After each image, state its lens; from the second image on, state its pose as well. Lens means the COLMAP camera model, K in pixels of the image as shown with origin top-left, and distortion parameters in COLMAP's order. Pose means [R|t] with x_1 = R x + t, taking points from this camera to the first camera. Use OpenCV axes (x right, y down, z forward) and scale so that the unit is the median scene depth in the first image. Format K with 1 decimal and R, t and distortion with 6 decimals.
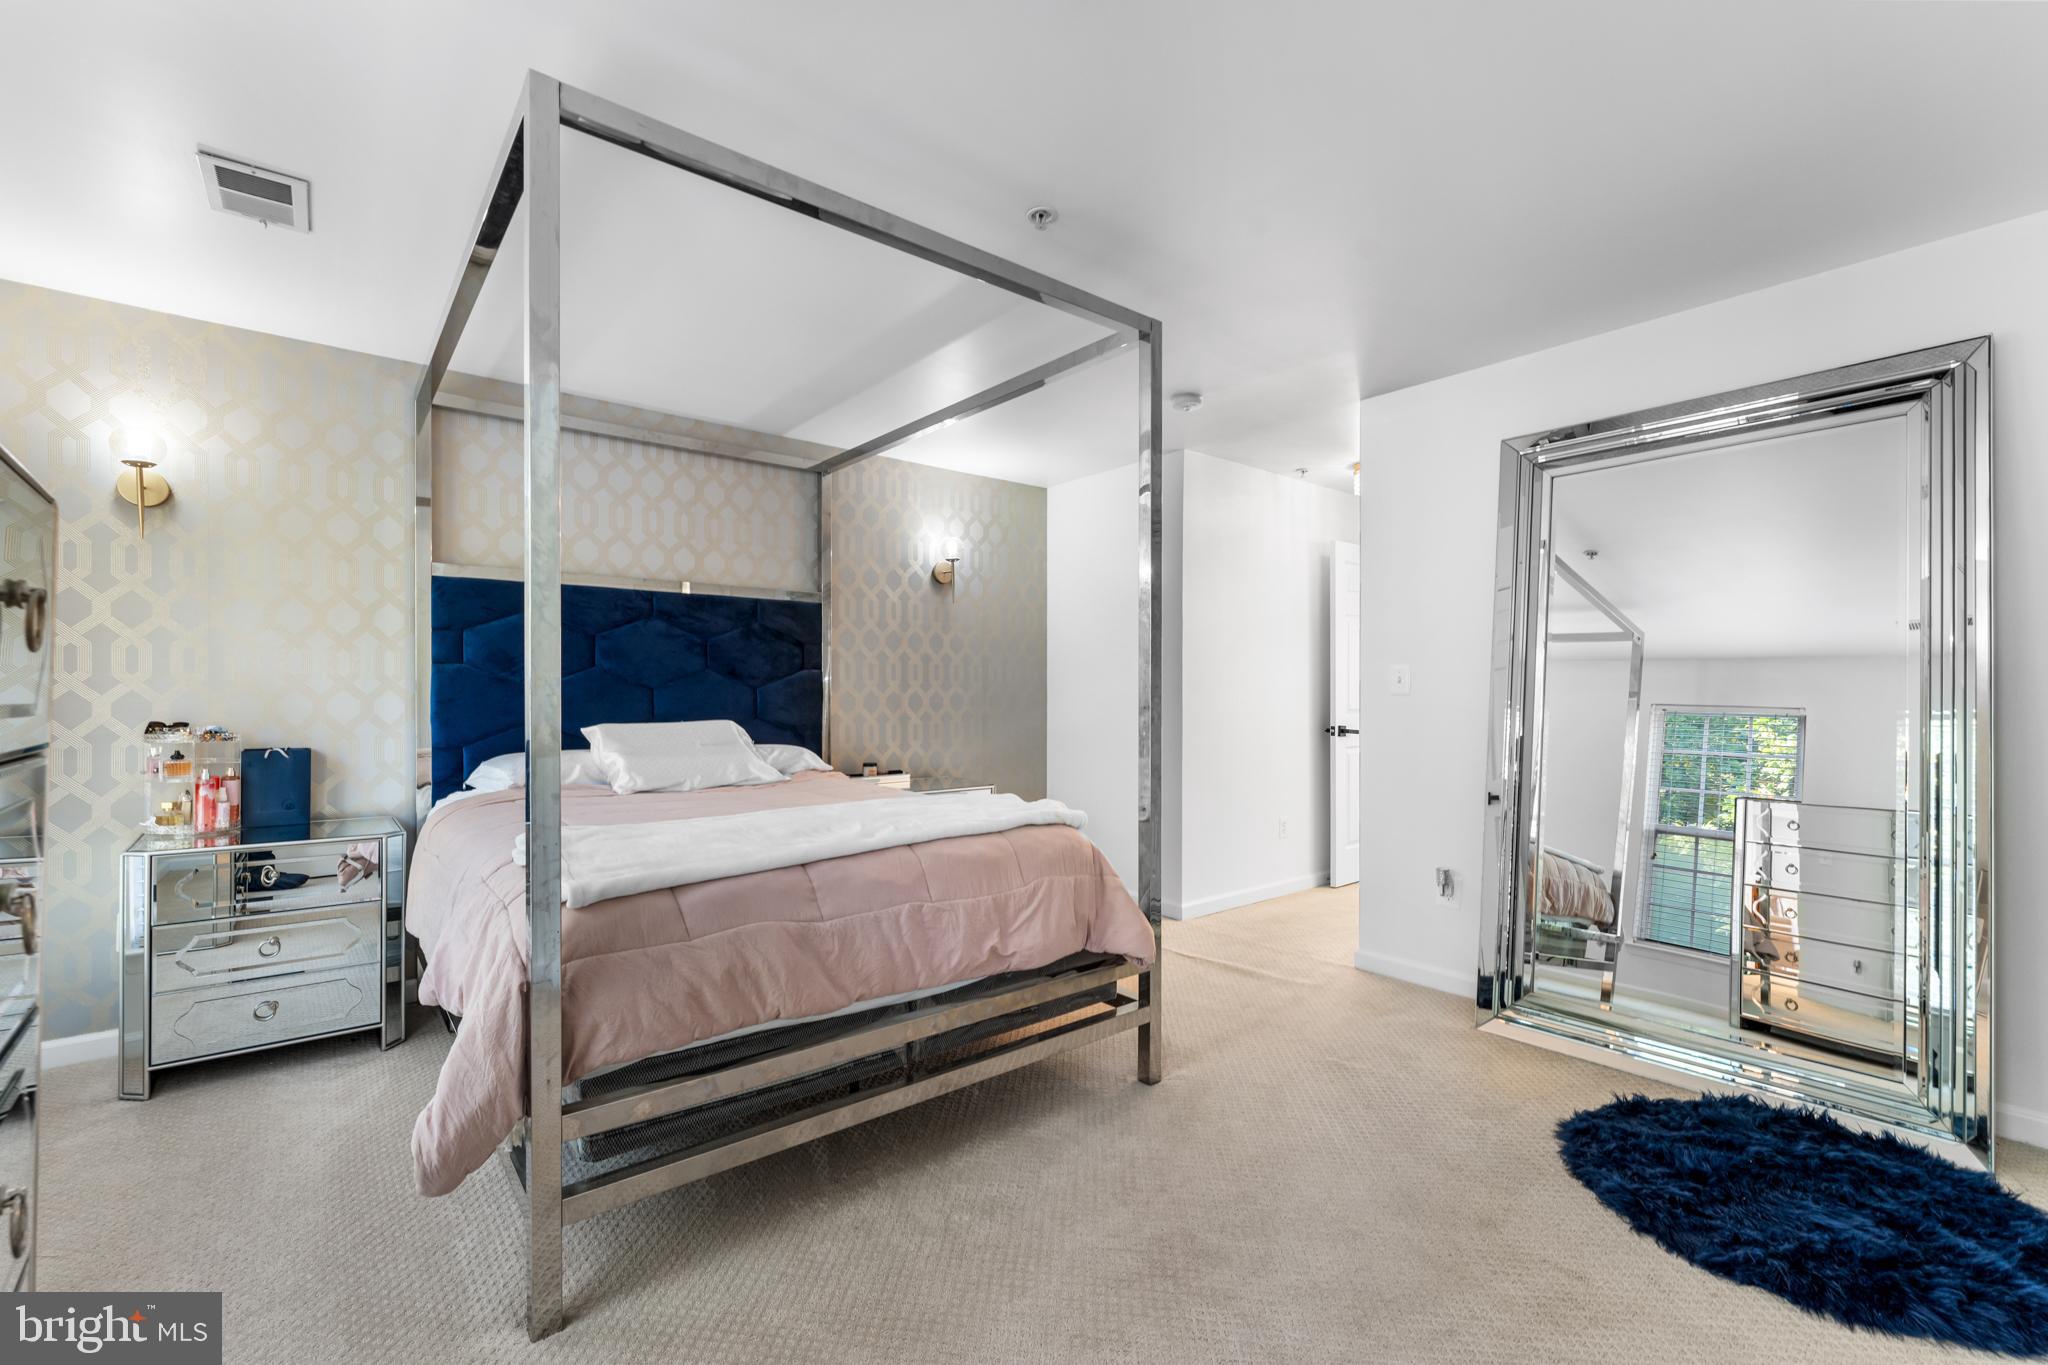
lens RADIAL K [[880.9, 0, 1016.8], [0, 880.9, 689.4], [0, 0, 1]] dist [-0.004105, 0.000803]
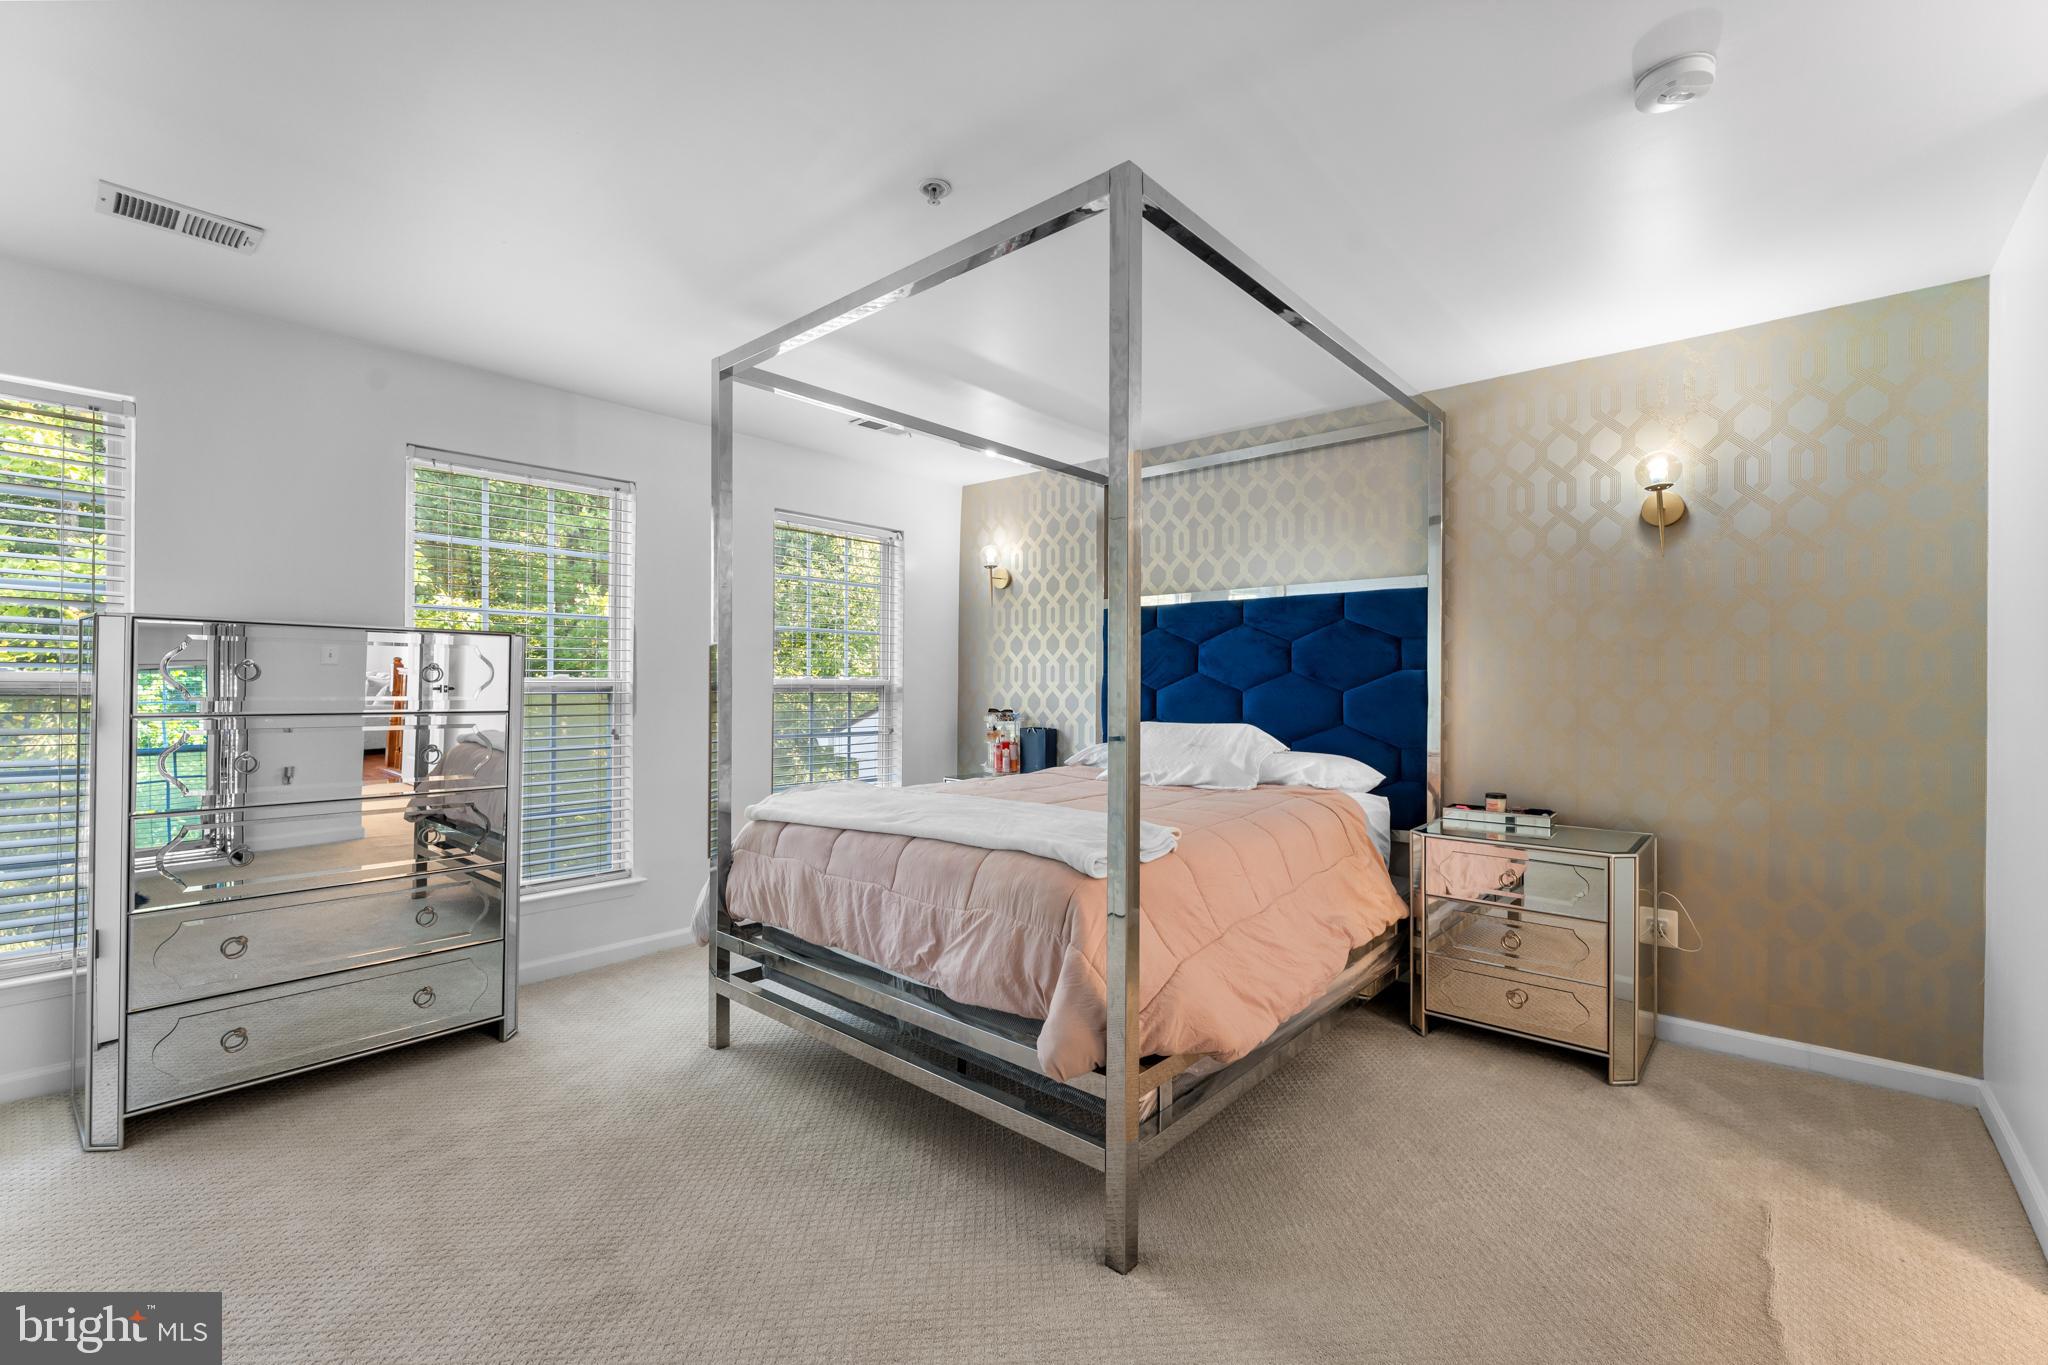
lens RADIAL K [[880.9, 0, 1014.3], [0, 880.9, 678.6], [0, 0, 1]] dist [-0.004105, 0.000803]
pose [[0.150711, -0.006412, -0.988557, 0.518696], [-0.000681, 0.999978, -0.006590, -0.008401], [0.988578, 0.001667, 0.150703, 0.503089]]
